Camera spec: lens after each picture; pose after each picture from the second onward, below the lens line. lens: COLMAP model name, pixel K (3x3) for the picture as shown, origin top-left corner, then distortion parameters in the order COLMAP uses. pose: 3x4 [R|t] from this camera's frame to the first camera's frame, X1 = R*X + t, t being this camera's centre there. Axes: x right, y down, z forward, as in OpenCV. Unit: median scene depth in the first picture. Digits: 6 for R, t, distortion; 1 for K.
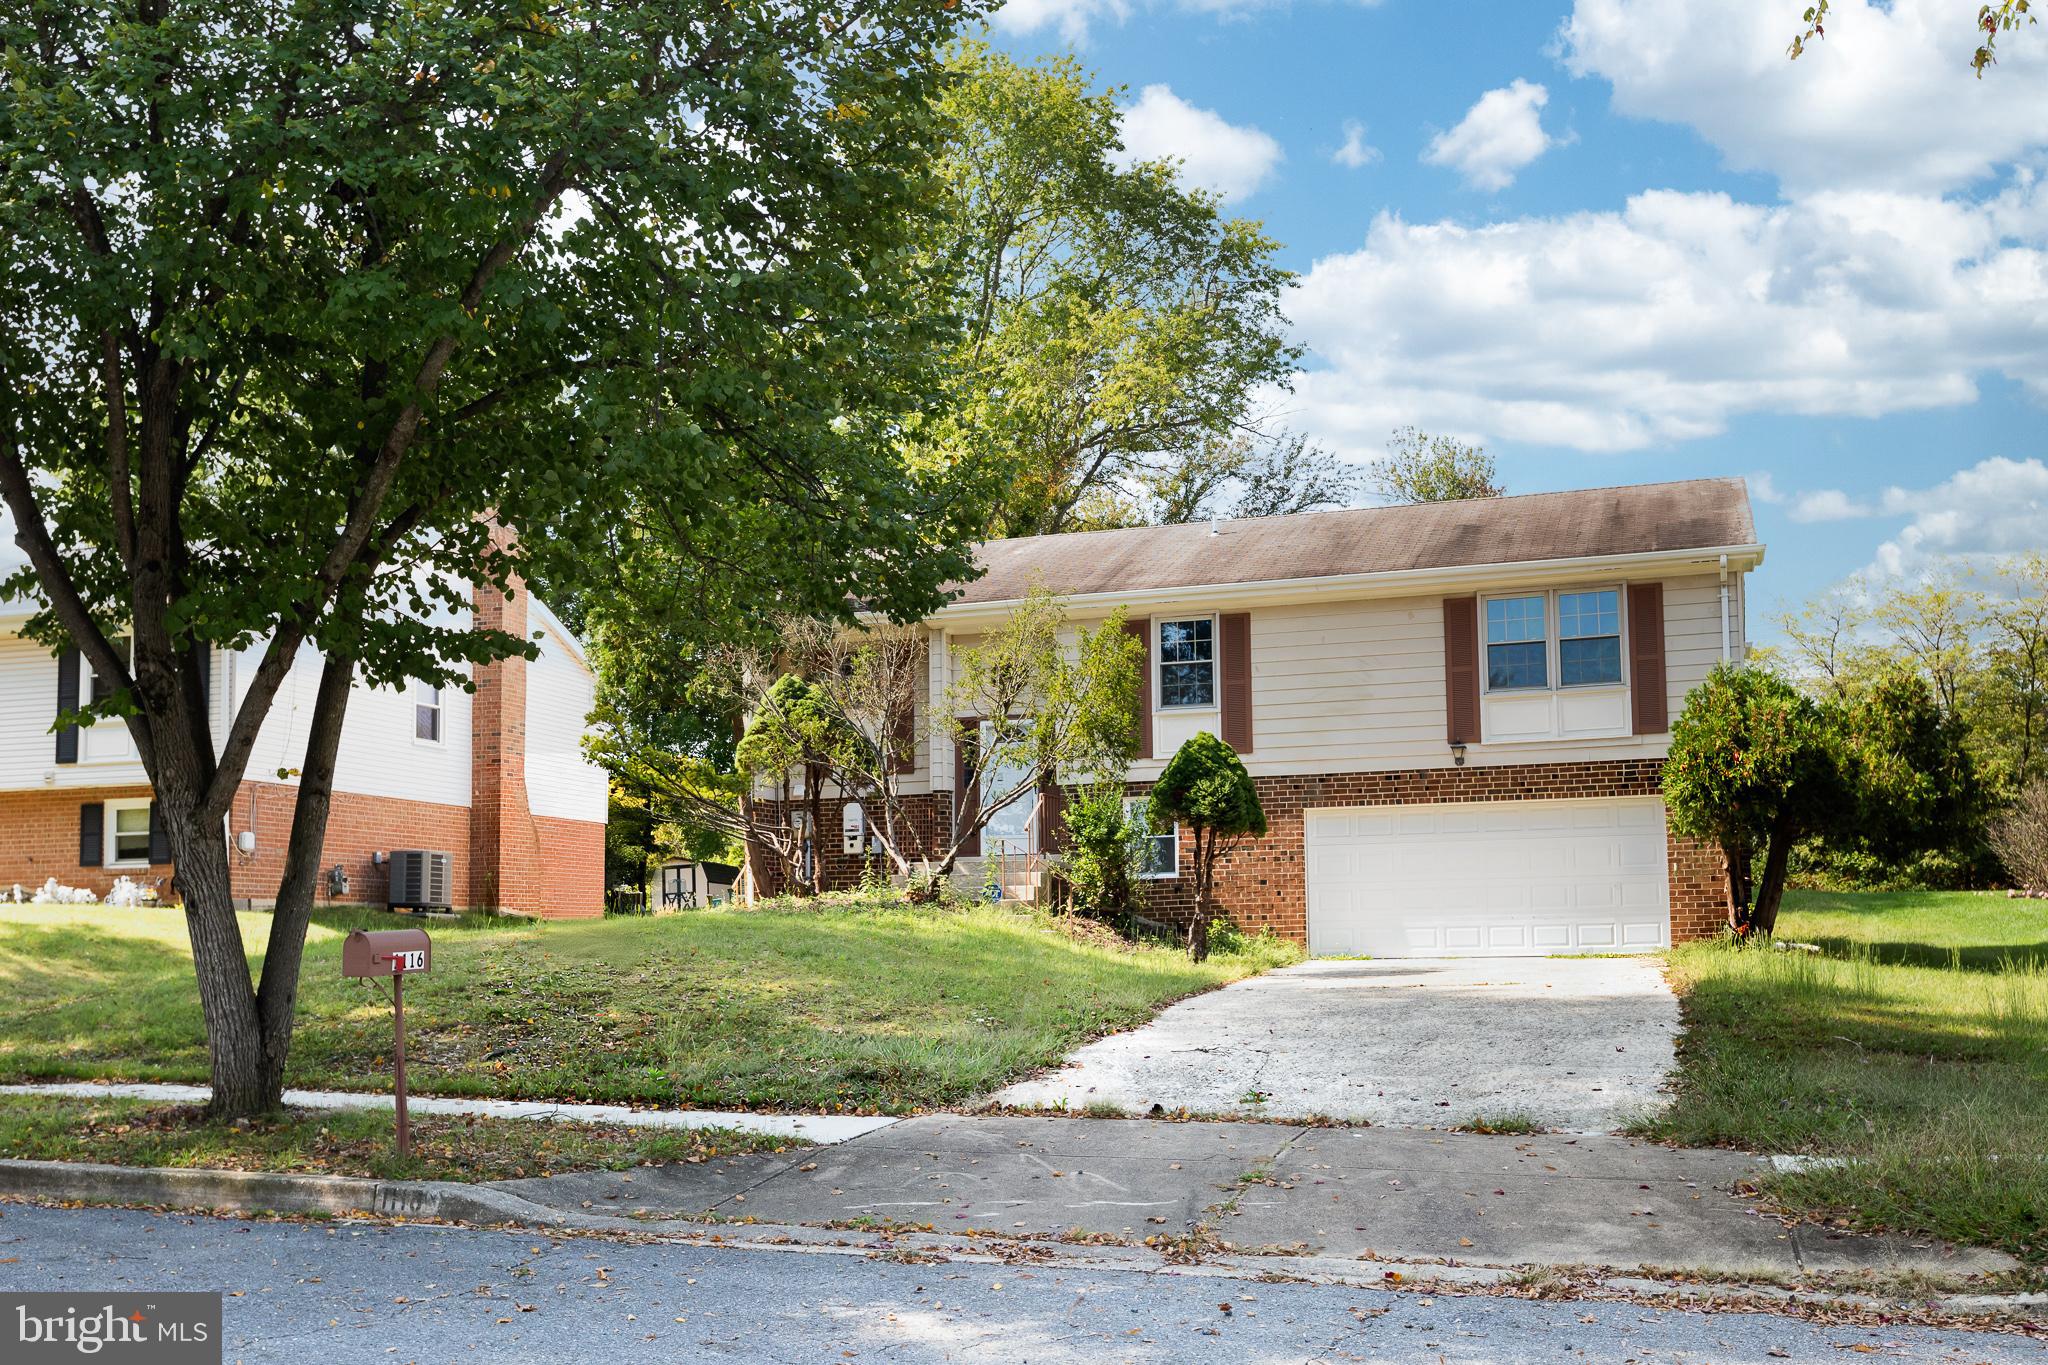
lens RADIAL K [[1919.8, 0, 1034.3], [0, 1919.8, 790.5], [0, 0, 1]] dist [-0.039437, 0.000000]
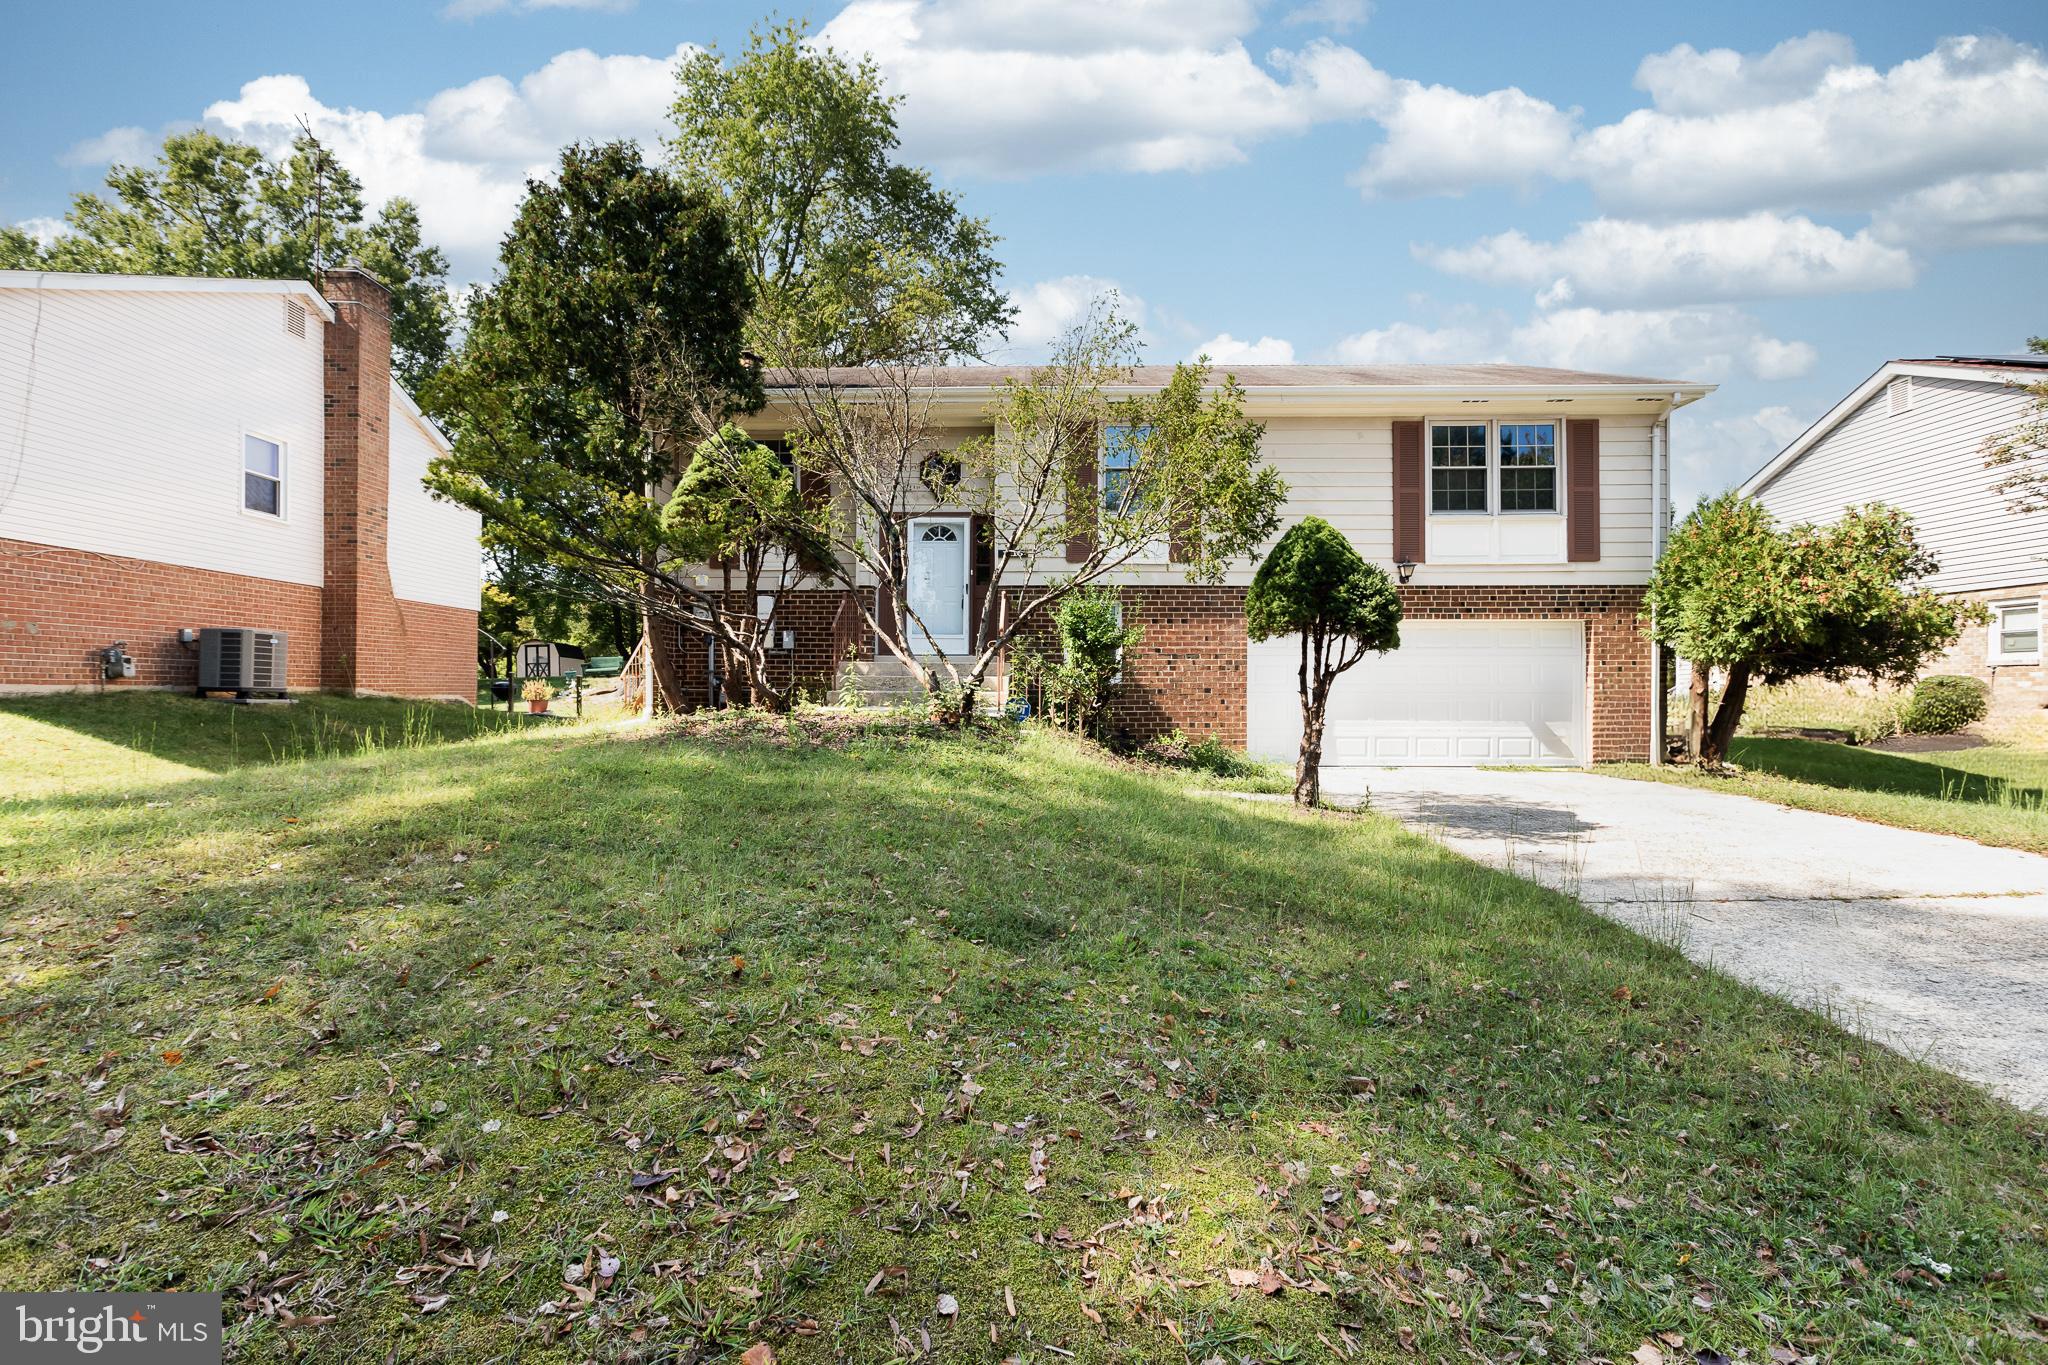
lens RADIAL K [[921.8, 0, 1019.7], [0, 921.8, 676.3], [0, 0, 1]] dist [-0.001562, 0.000604]
pose [[0.952989, 0.020694, 0.302296, -0.124284], [-0.040629, 0.997383, 0.059808, 0.015426], [-0.300267, -0.069279, 0.951336, 0.576313]]
